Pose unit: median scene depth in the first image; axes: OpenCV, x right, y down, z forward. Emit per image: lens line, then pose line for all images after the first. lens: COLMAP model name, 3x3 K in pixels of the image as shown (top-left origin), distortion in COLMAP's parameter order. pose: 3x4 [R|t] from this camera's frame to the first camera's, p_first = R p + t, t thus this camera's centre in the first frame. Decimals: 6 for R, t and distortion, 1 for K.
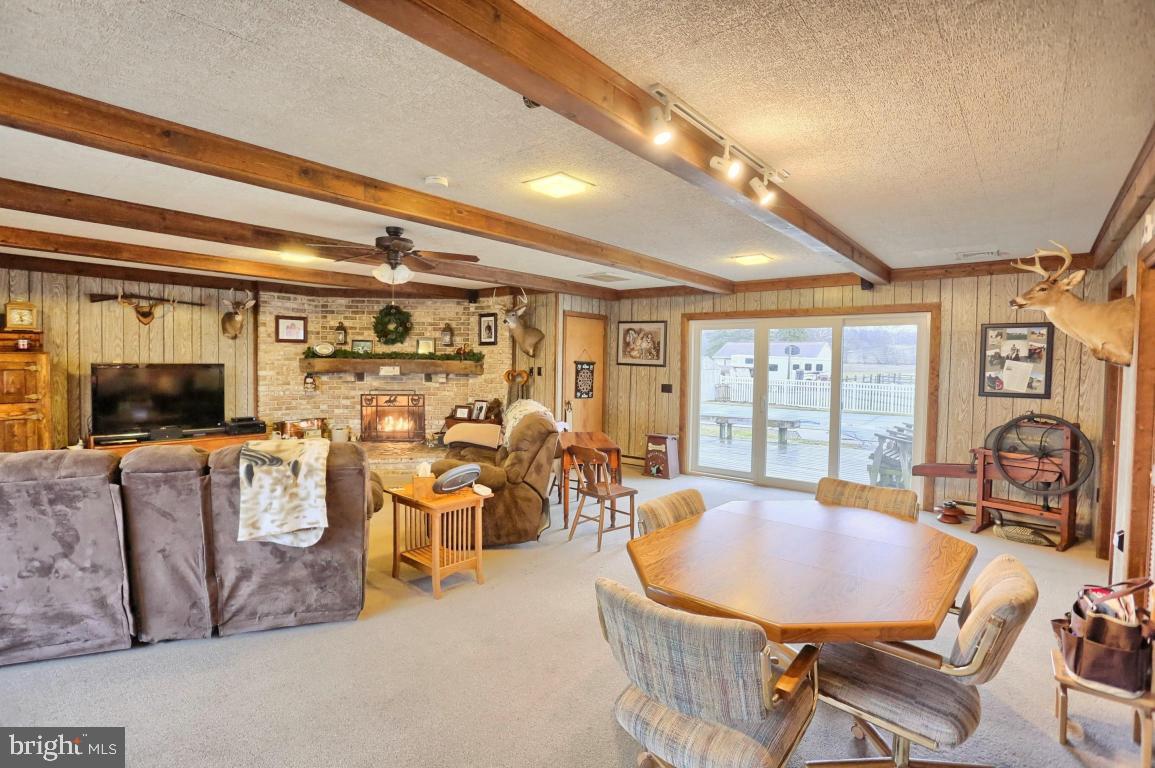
lens RADIAL K [[591.7, 0, 571.1], [0, 591.7, 382.0], [0, 0, 1]] dist [-0.067232, 0.044702]
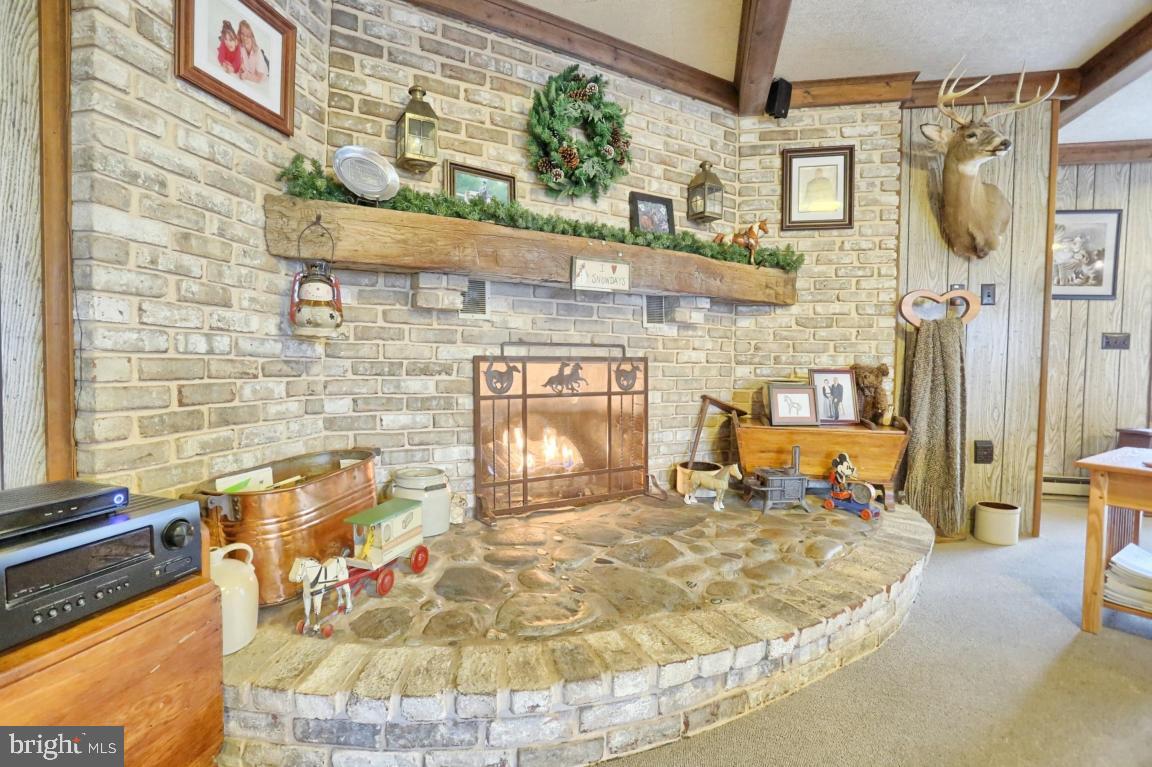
lens RADIAL K [[569.5, 0, 559.9], [0, 569.5, 384.4], [0, 0, 1]] dist [-0.076634, 0.037281]
pose [[0.884074, -0.020986, 0.466875, -0.467166], [0.016090, 0.999766, 0.014471, 0.031998], [-0.467069, -0.005282, 0.884205, 0.757273]]
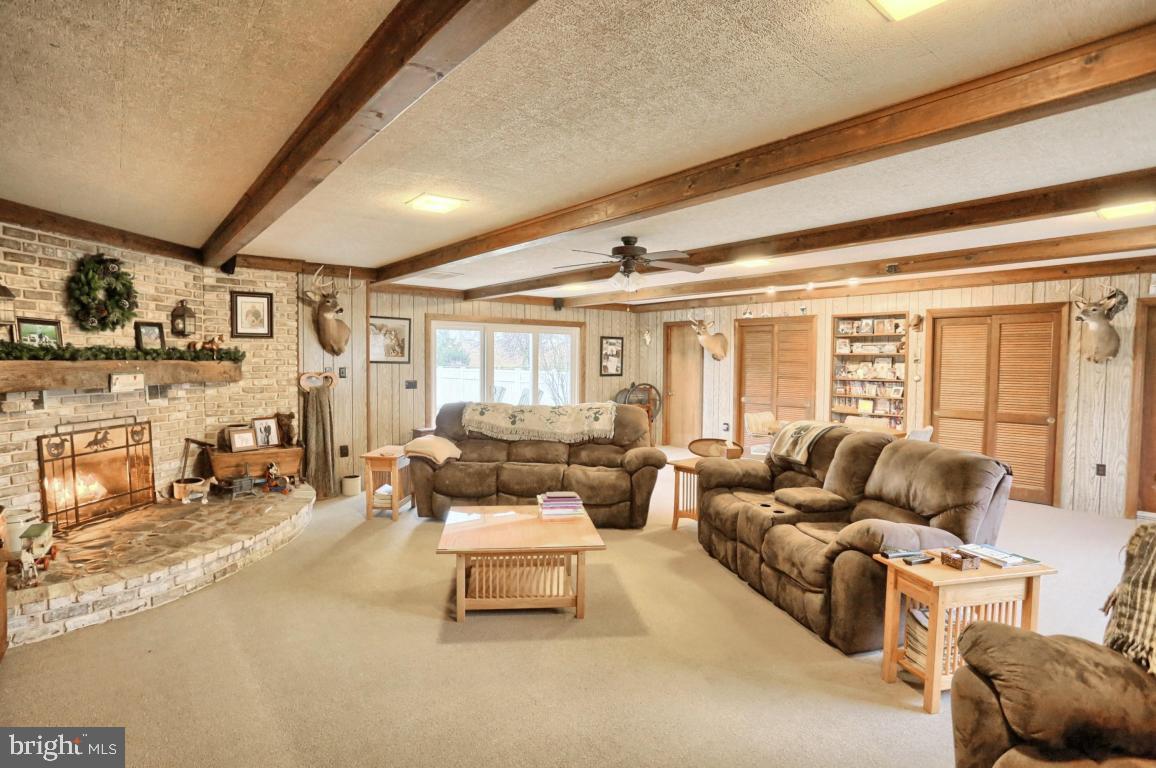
lens RADIAL K [[589.5, 0, 571.3], [0, 589.5, 388.8], [0, 0, 1]] dist [-0.069335, 0.029166]
pose [[0.160680, -0.063229, 0.984979, -0.754295], [0.028697, 0.997823, 0.059372, -0.032568], [-0.986589, 0.018726, 0.162144, 0.527650]]
